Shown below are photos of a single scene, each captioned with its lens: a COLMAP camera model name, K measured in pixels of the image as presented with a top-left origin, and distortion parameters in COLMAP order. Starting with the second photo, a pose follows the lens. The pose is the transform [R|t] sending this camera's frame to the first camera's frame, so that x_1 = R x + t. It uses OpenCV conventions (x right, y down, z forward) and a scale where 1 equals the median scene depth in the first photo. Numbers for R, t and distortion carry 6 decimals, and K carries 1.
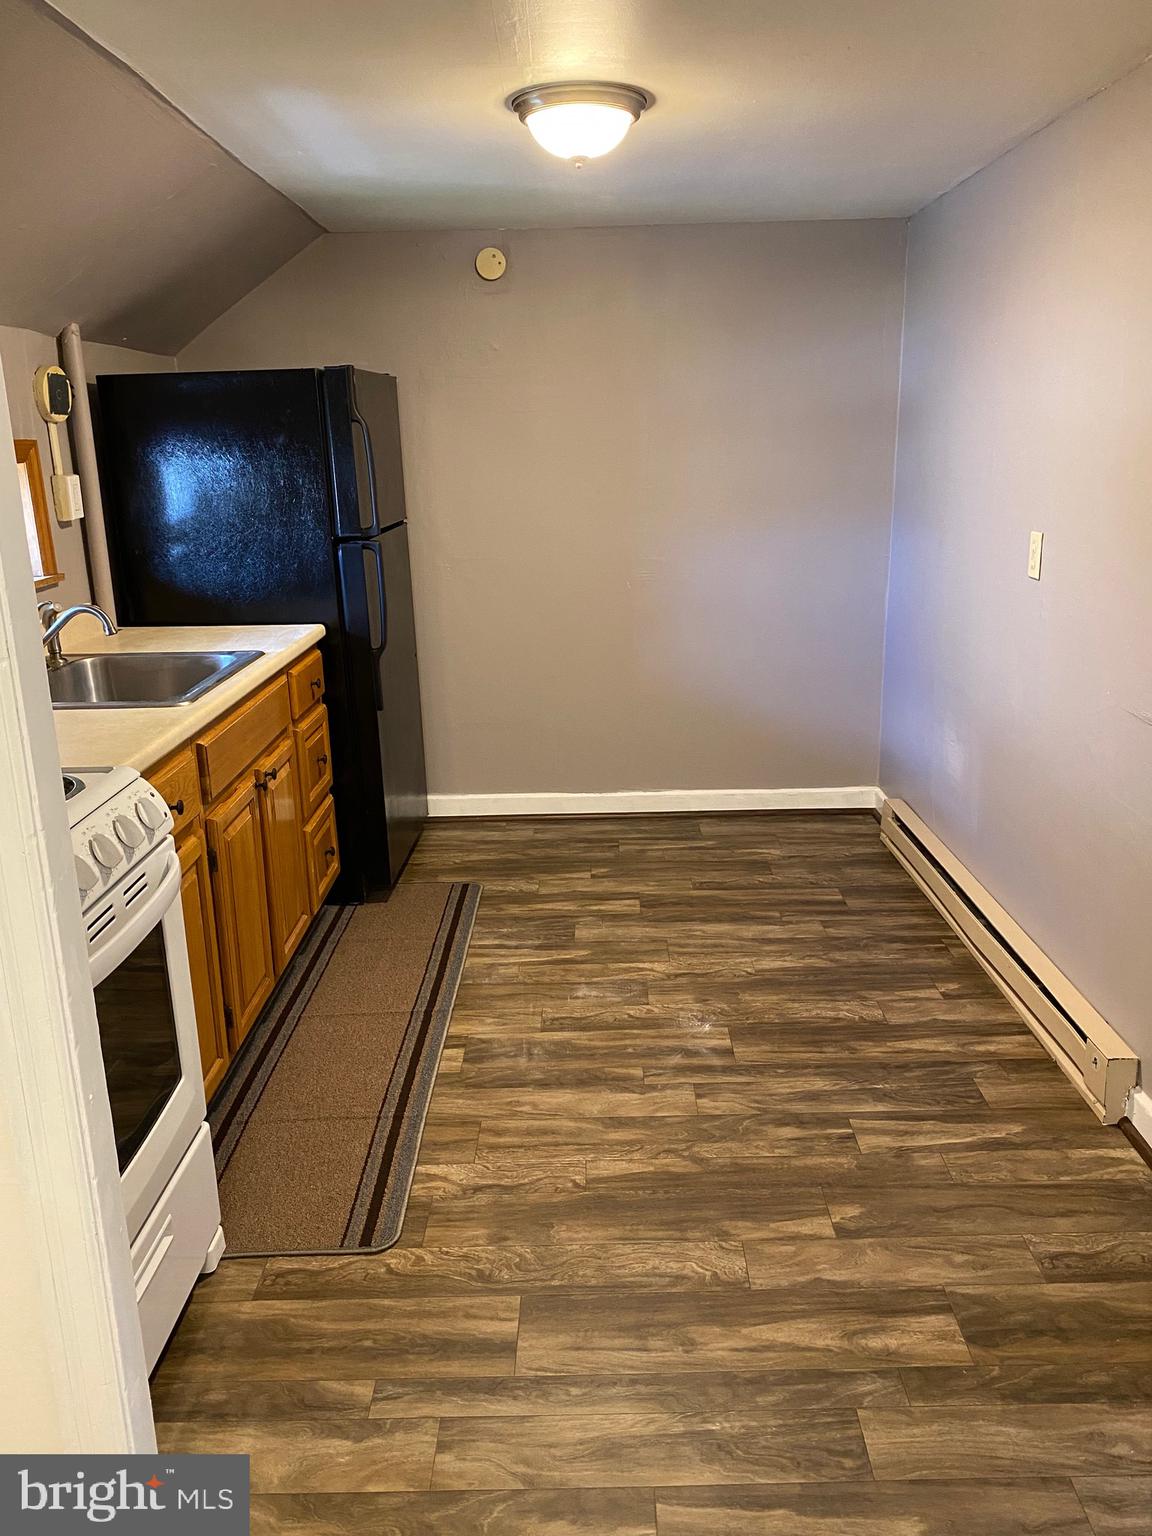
lens RADIAL K [[1175.0, 0, 568.7], [0, 1175.0, 768.8], [0, 0, 1]] dist [0.020751, -0.010367]
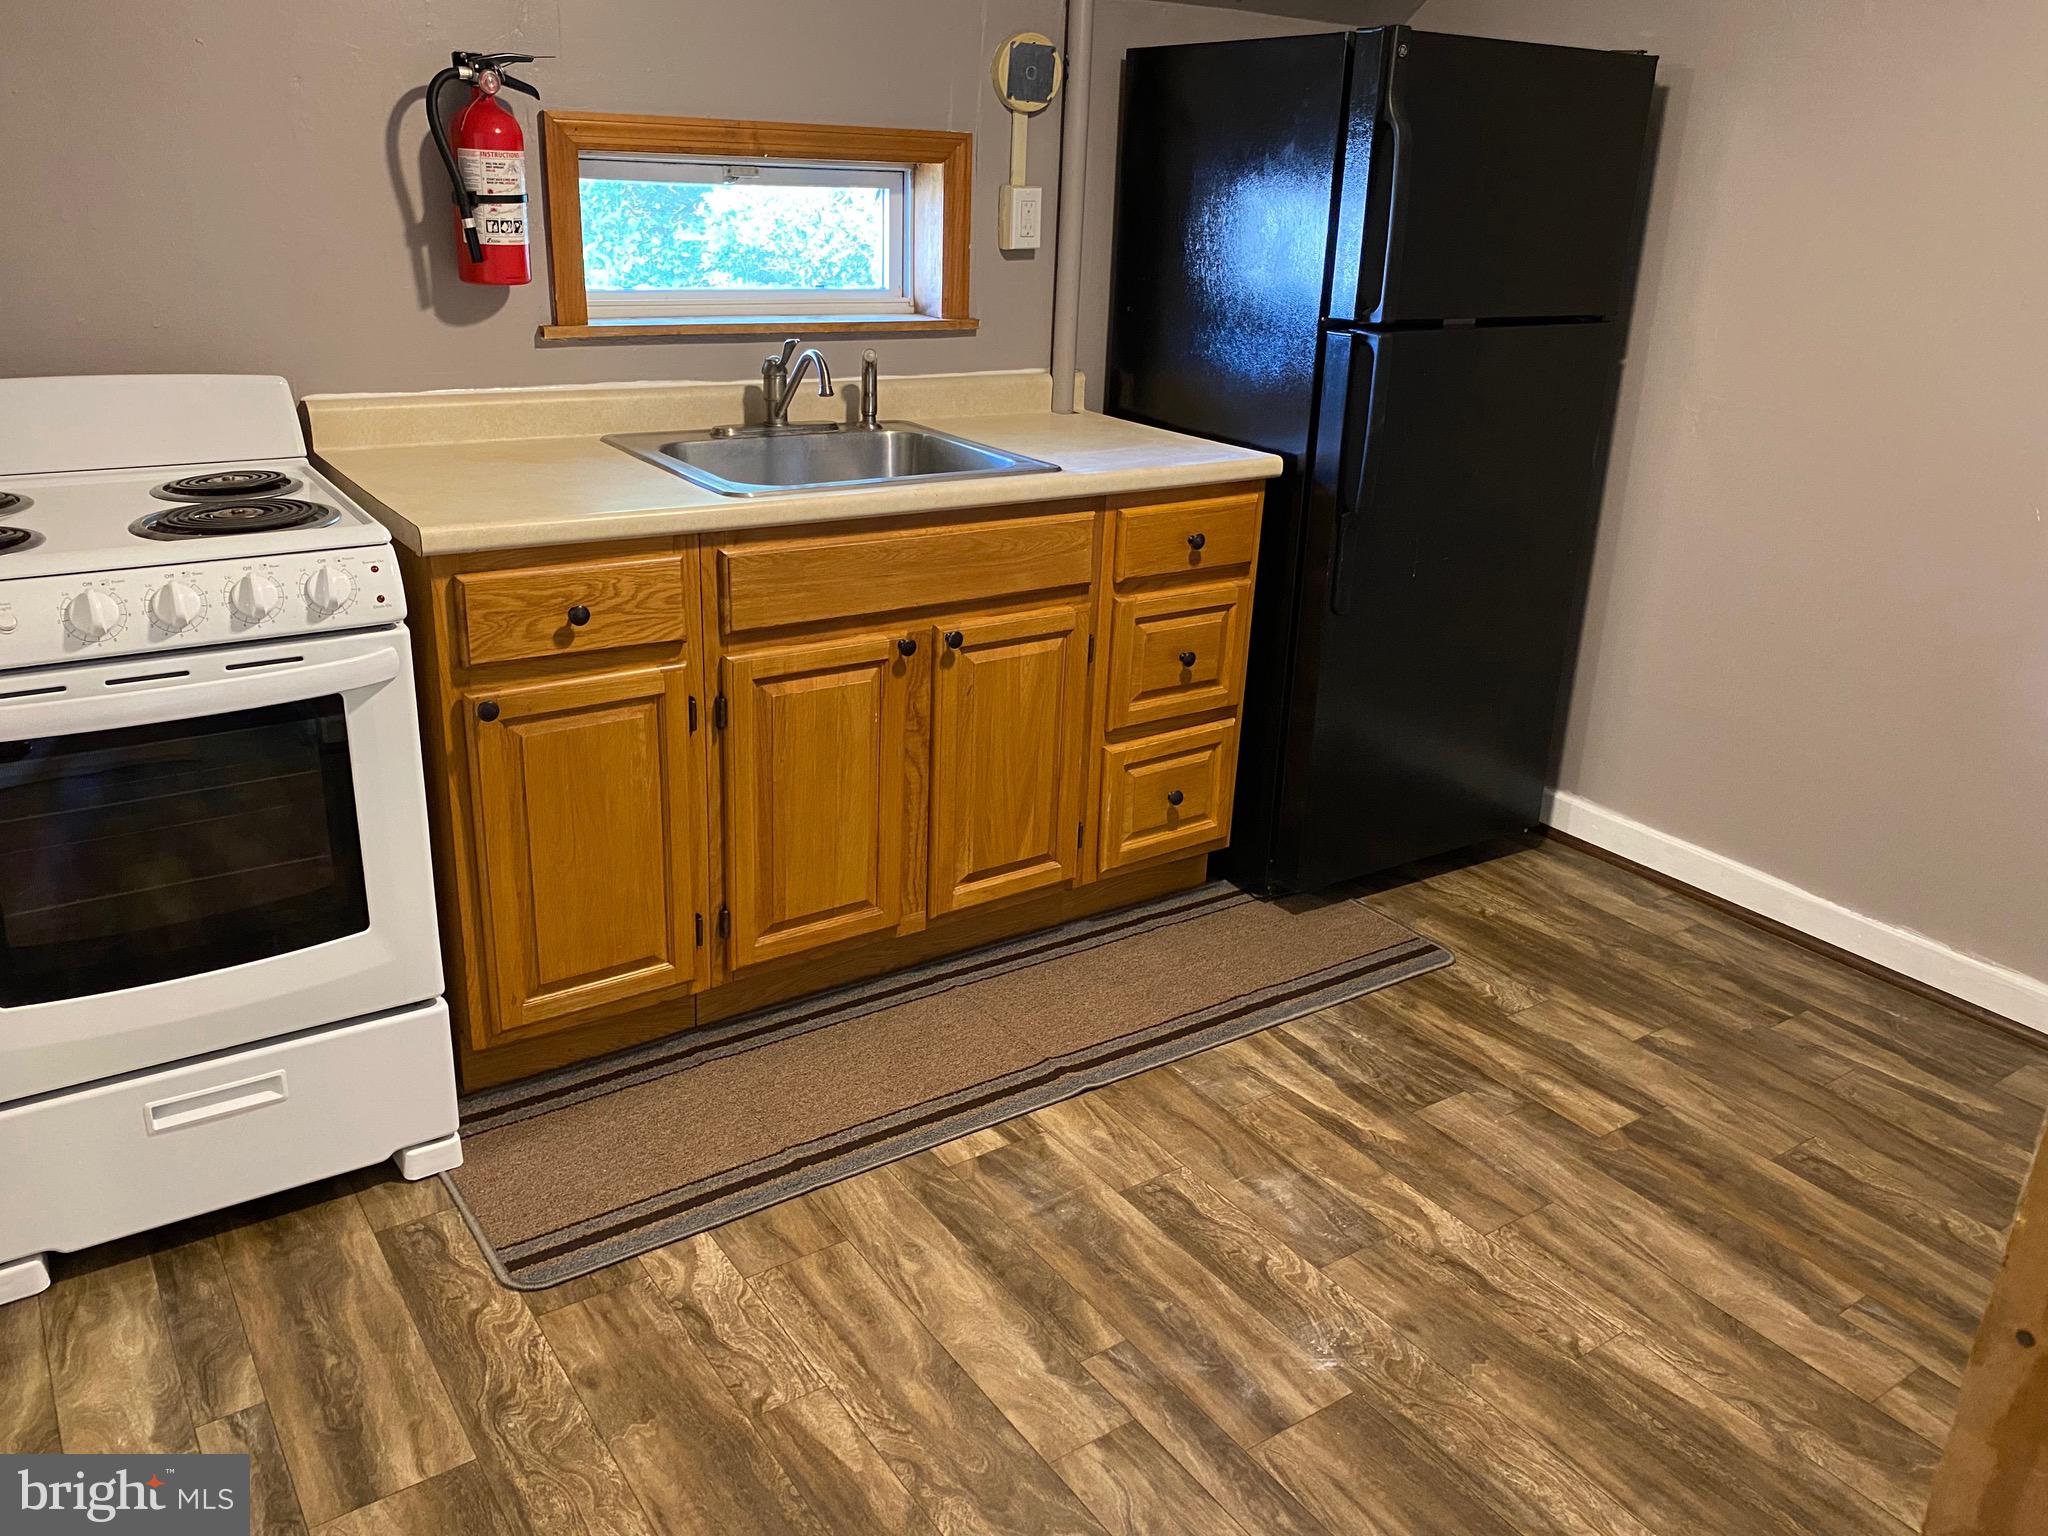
lens RADIAL K [[1560.7, 0, 1009.0], [0, 1560.7, 744.2], [0, 0, 1]] dist [0.019055, -0.002253]
pose [[0.567748, 0.327224, -0.755372, 0.427568], [-0.272195, 0.940611, 0.202883, -0.119611], [0.776899, 0.090422, 0.623098, 0.423684]]
